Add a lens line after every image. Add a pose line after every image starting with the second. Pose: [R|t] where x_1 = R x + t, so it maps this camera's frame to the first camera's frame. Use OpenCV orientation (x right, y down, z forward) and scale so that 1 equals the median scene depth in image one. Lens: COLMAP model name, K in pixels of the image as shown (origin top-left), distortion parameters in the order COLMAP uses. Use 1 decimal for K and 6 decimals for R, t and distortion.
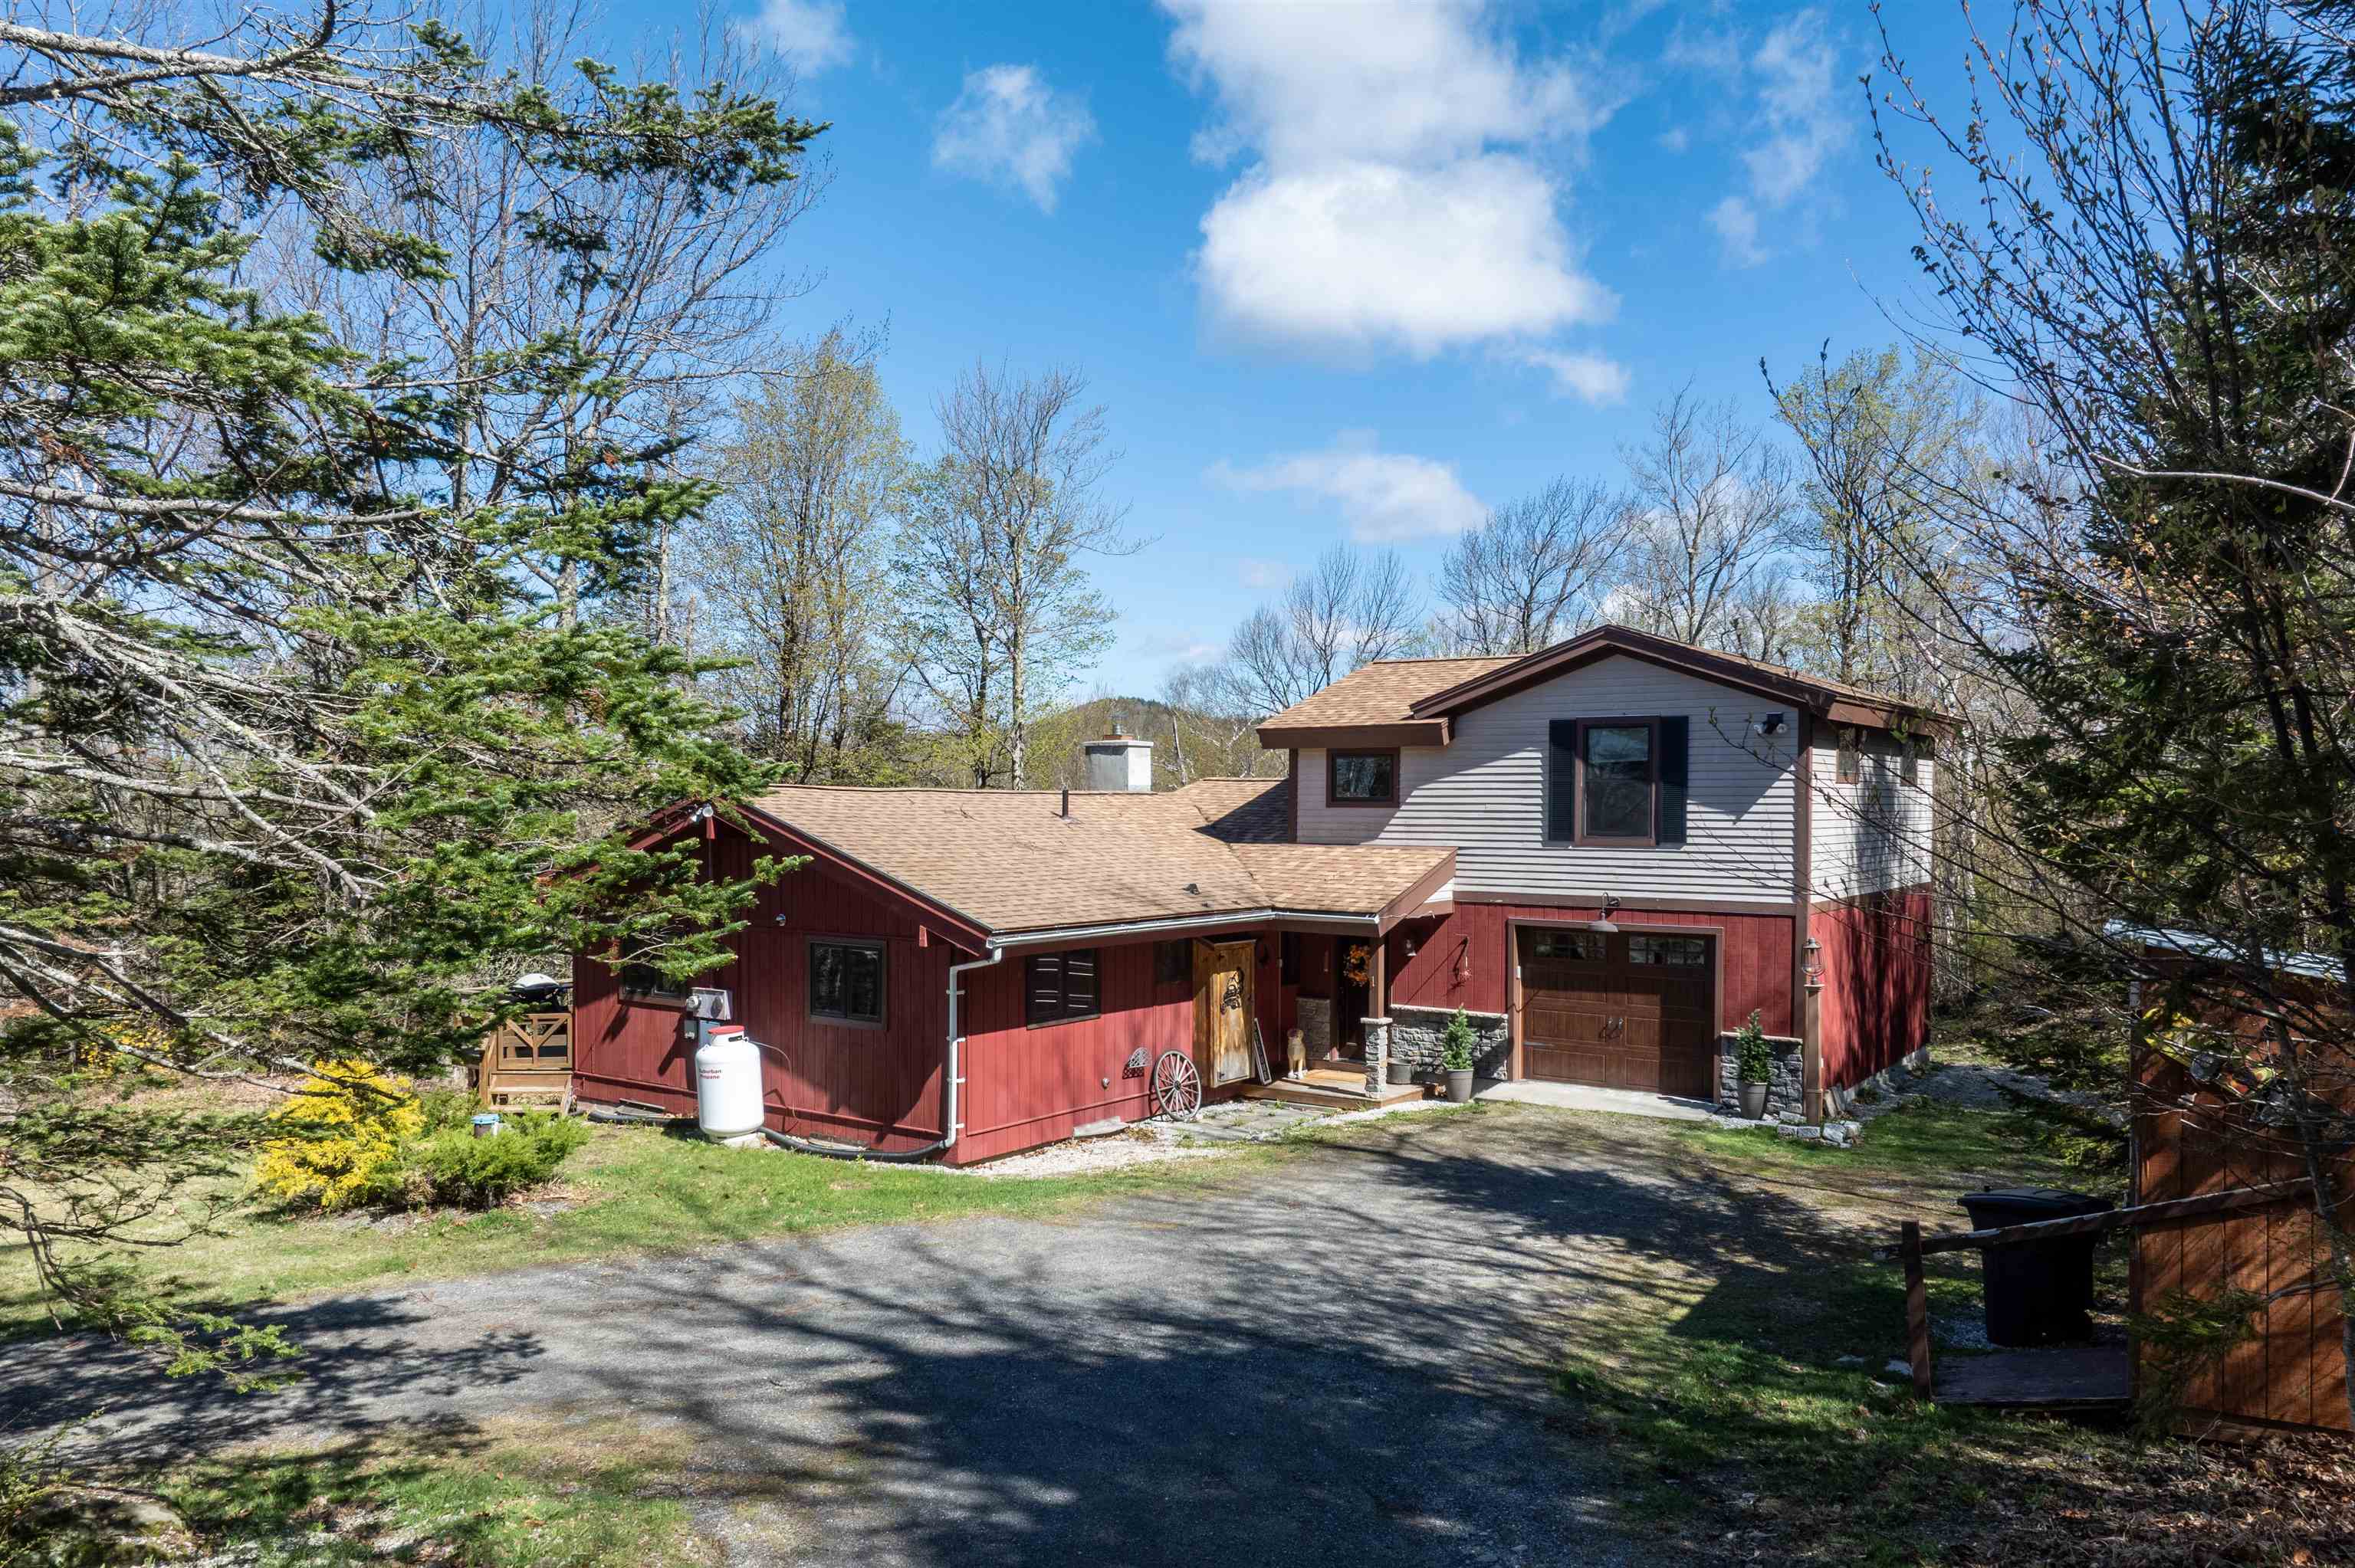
lens RADIAL K [[1701.7, 0, 1174.0], [0, 1701.7, 784.8], [0, 0, 1]] dist [-0.047709, -0.001857]
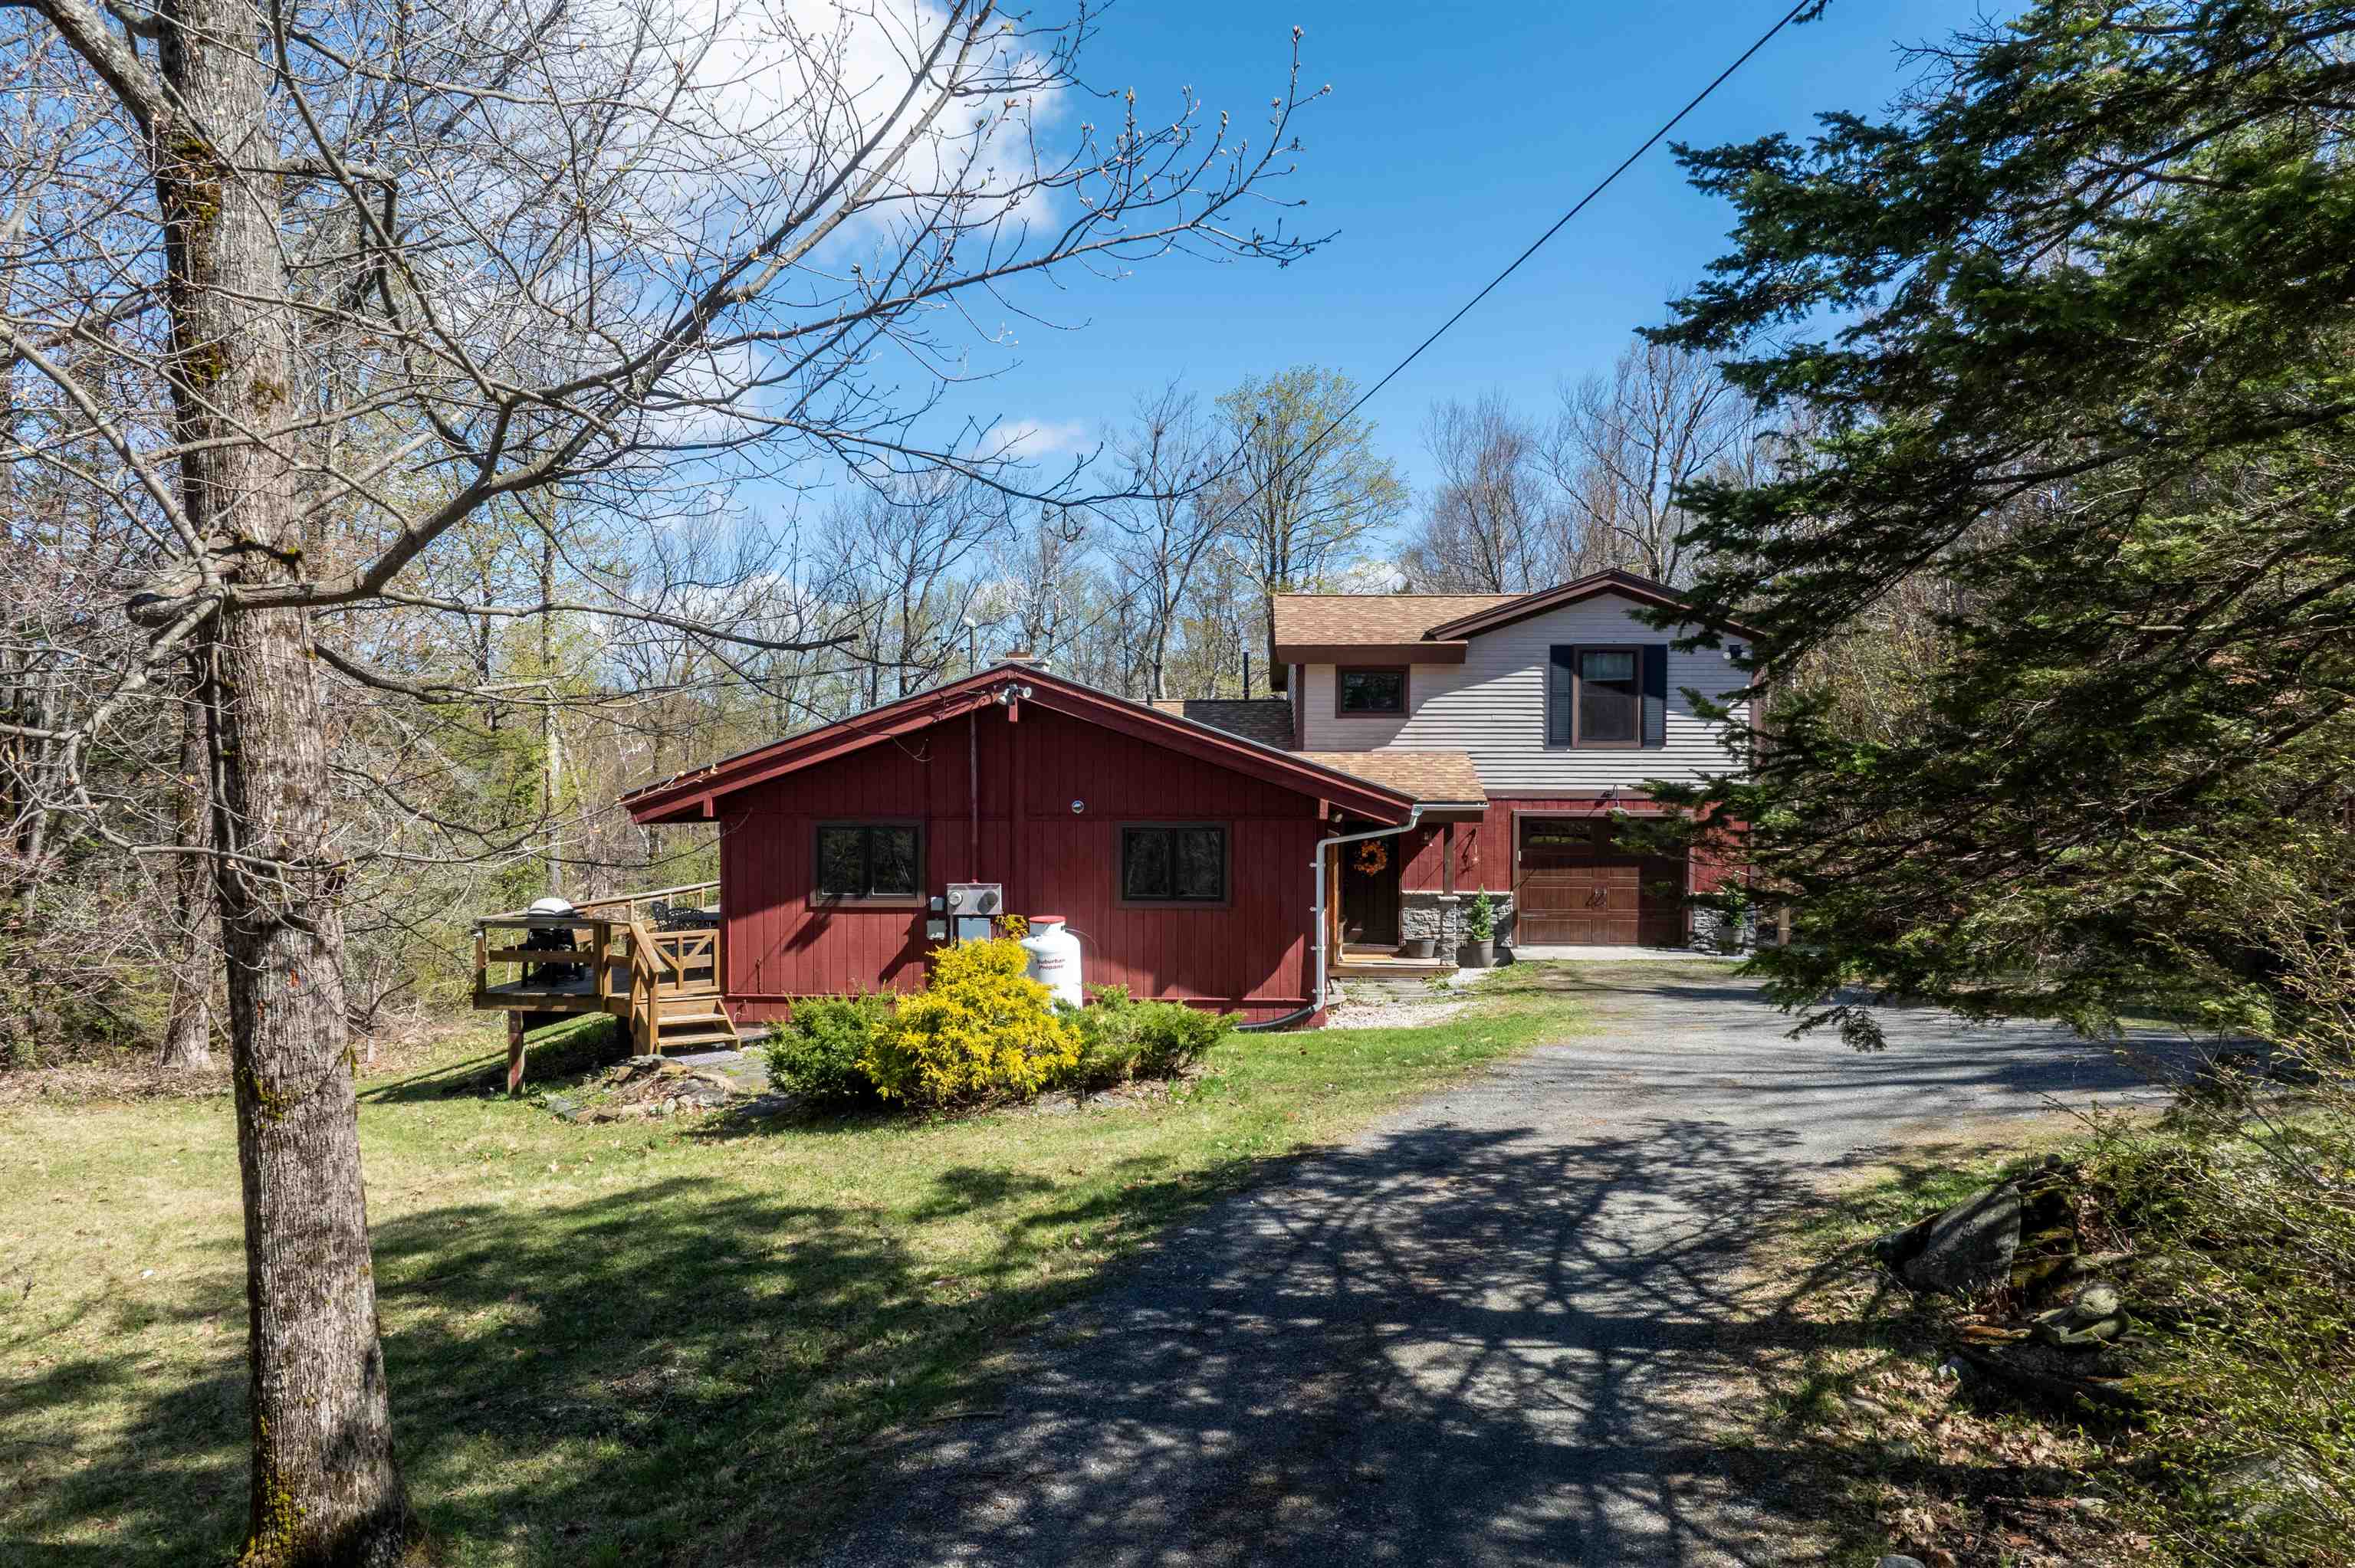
lens RADIAL K [[1701.7, 0, 1170.2], [0, 1701.7, 789.2], [0, 0, 1]] dist [-0.047709, -0.001857]
pose [[0.845361, -0.001555, 0.534193, -0.657666], [-0.002782, 0.999969, 0.007313, 0.057485], [-0.534188, -0.007668, 0.845331, 0.131909]]
